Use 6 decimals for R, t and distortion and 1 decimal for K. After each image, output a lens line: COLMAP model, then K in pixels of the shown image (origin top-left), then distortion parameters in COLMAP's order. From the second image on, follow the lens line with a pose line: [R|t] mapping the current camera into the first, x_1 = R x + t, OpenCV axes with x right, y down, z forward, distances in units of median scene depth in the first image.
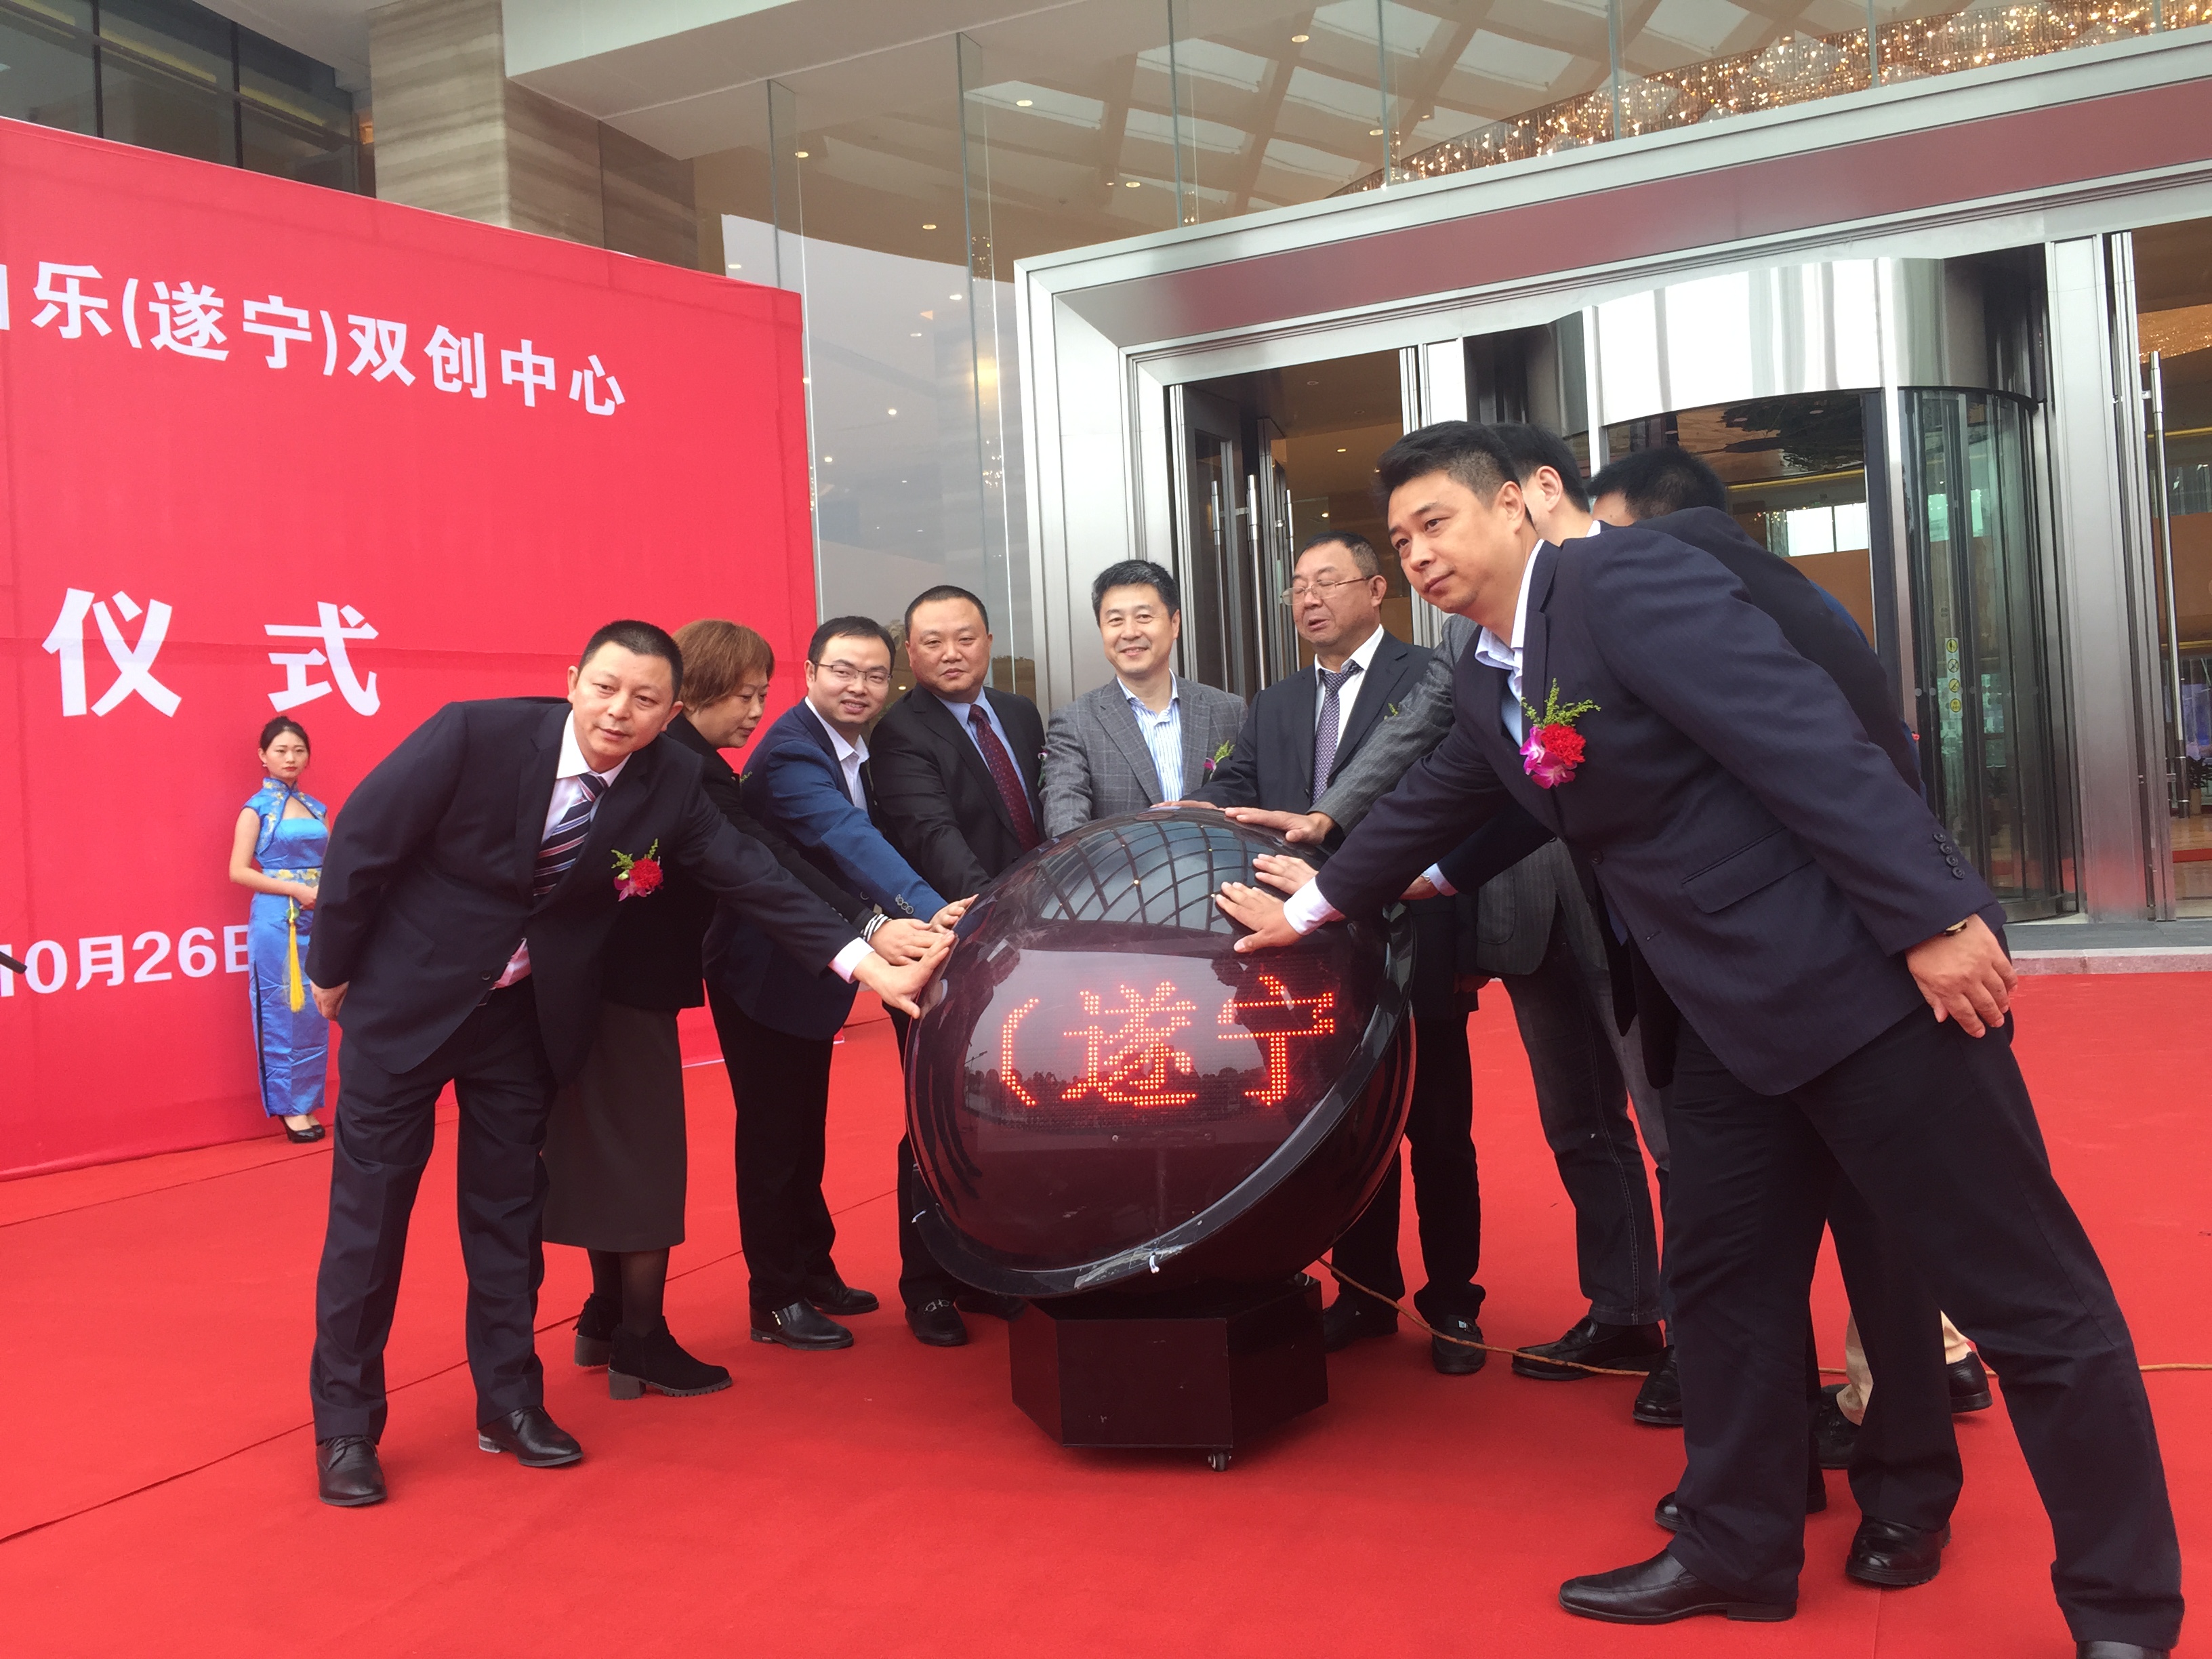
lens RADIAL K [[2019.2, 0, 1106.0], [0, 2019.2, 829.5], [0, 0, 1]] dist [0.002981, -0.011718]
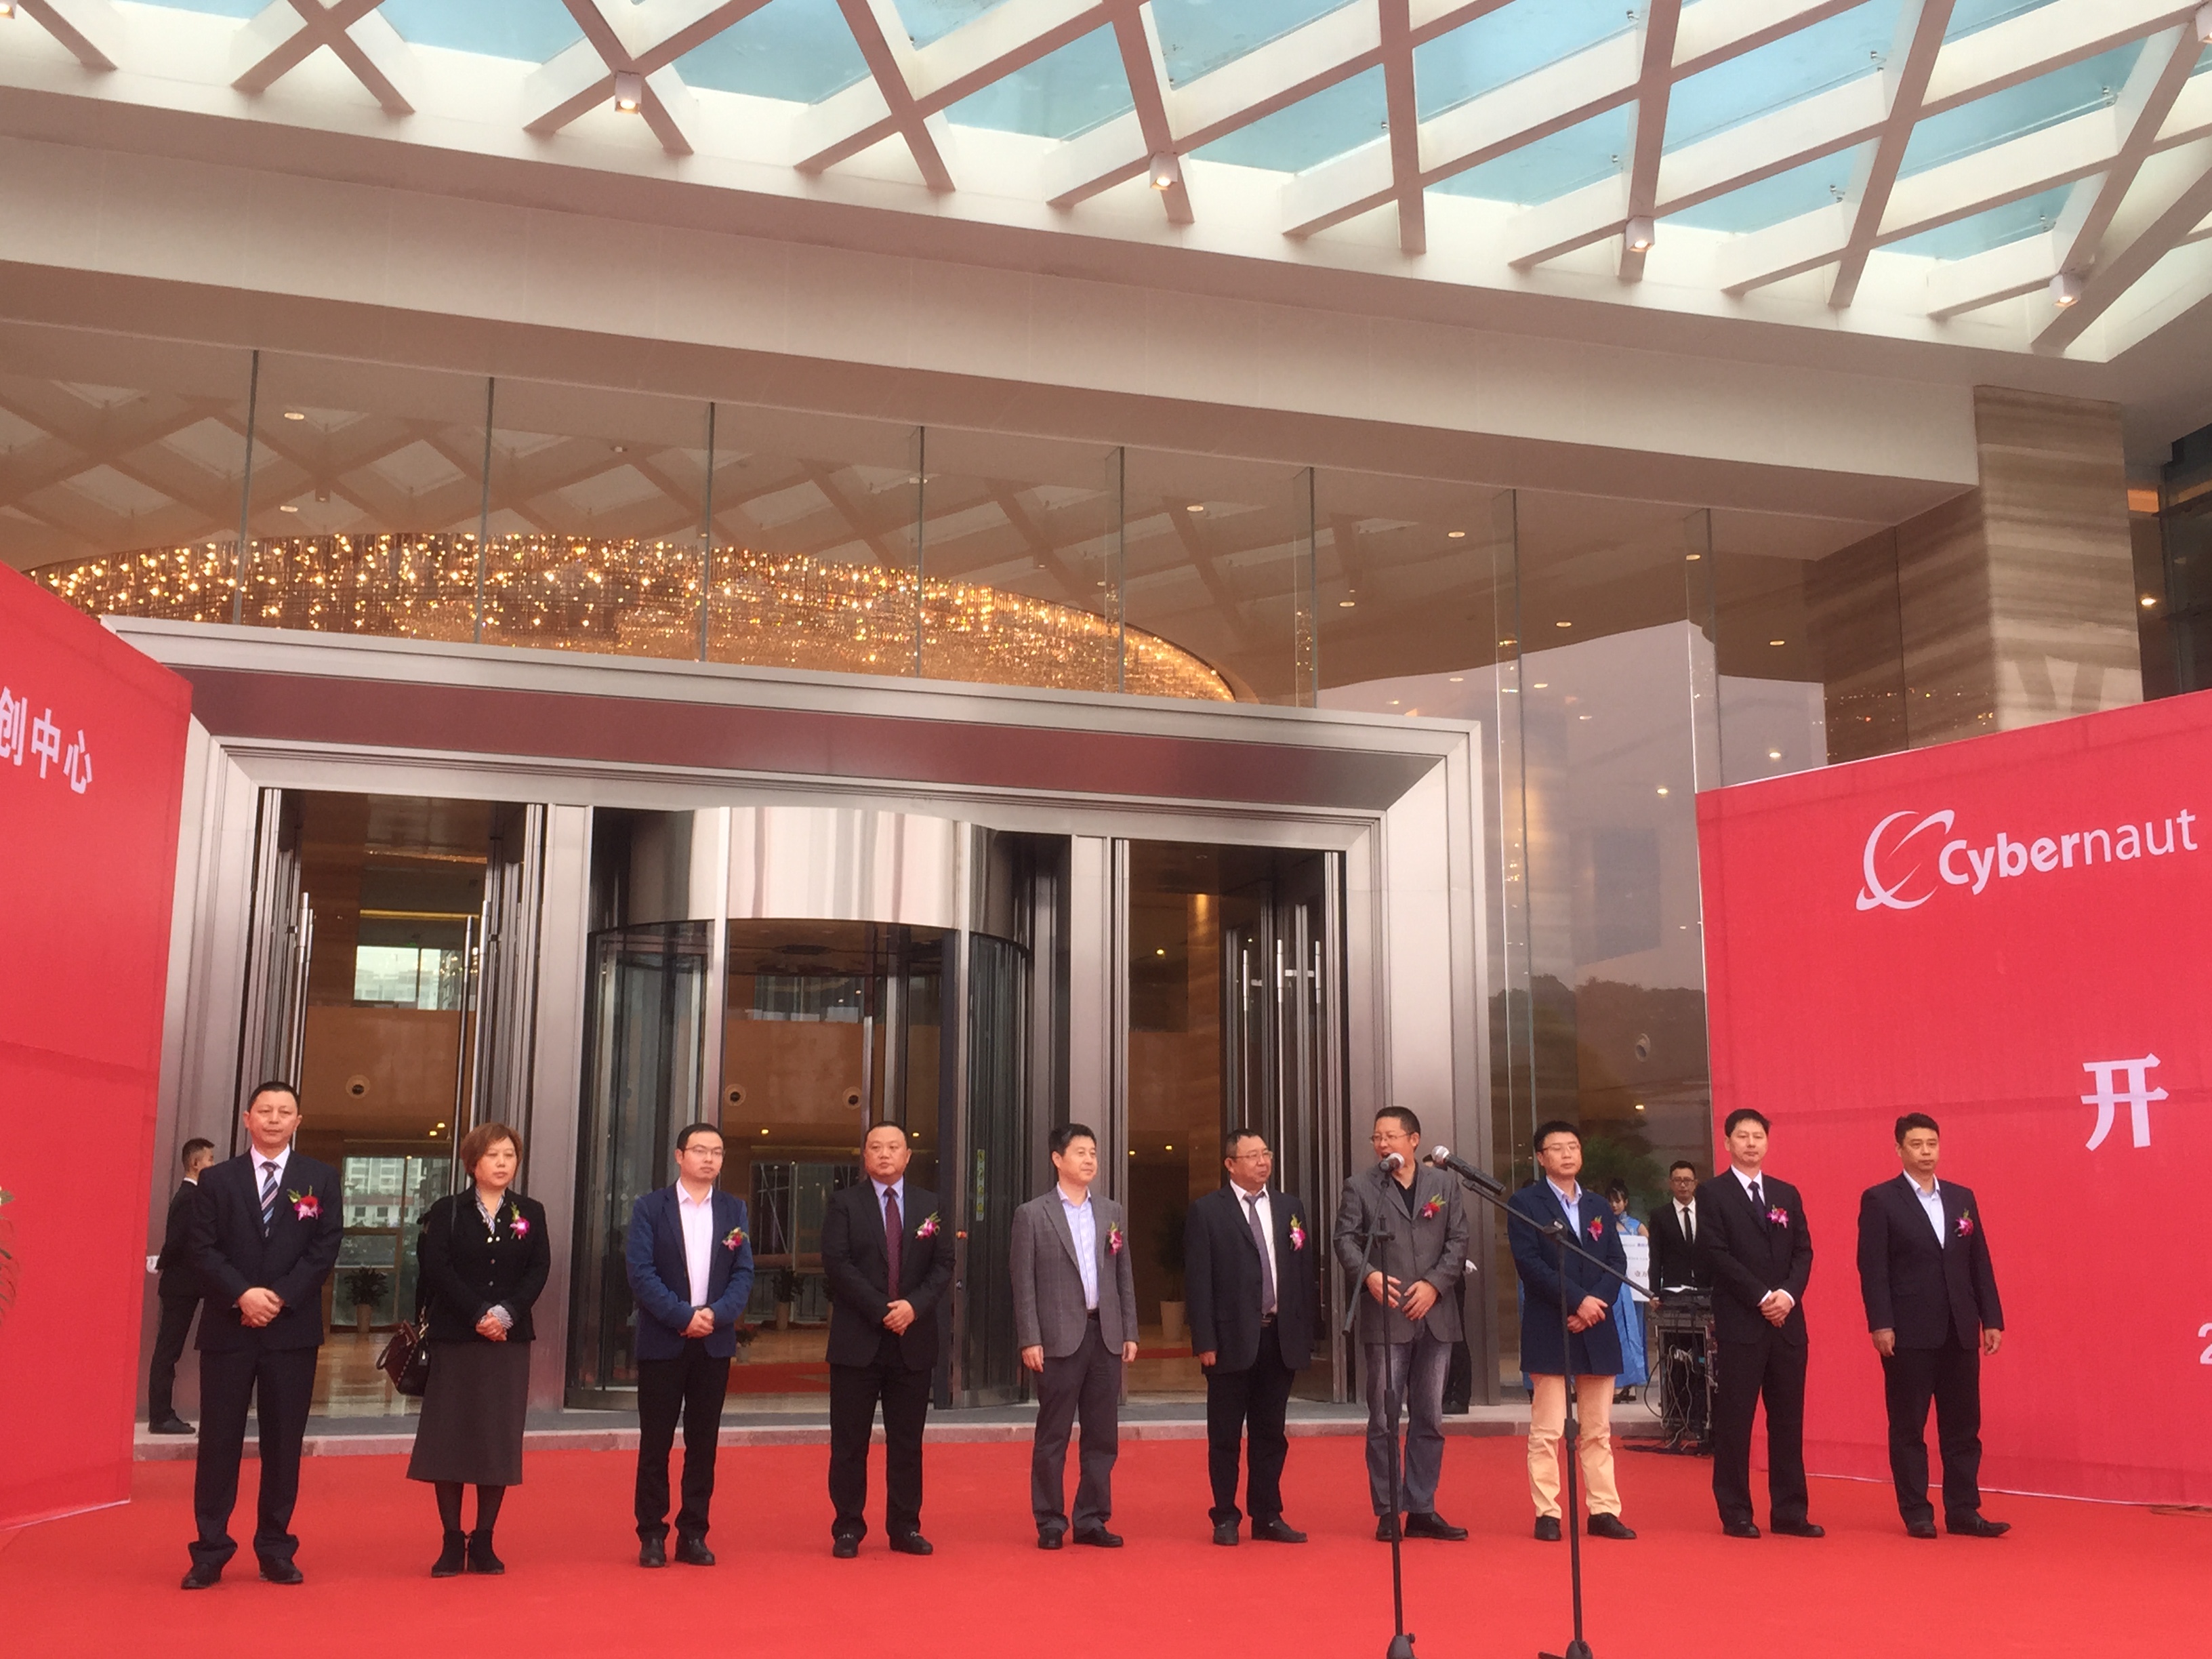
lens RADIAL K [[2432.0, 0, 1106.0], [0, 2432.0, 829.5], [0, 0, 1]] dist [0.010311, 0.015730]
pose [[0.757665, 0.183880, 0.626204, -0.453605], [-0.065299, 0.976033, -0.207596, 0.014639], [-0.649368, 0.116398, 0.751513, -0.135888]]
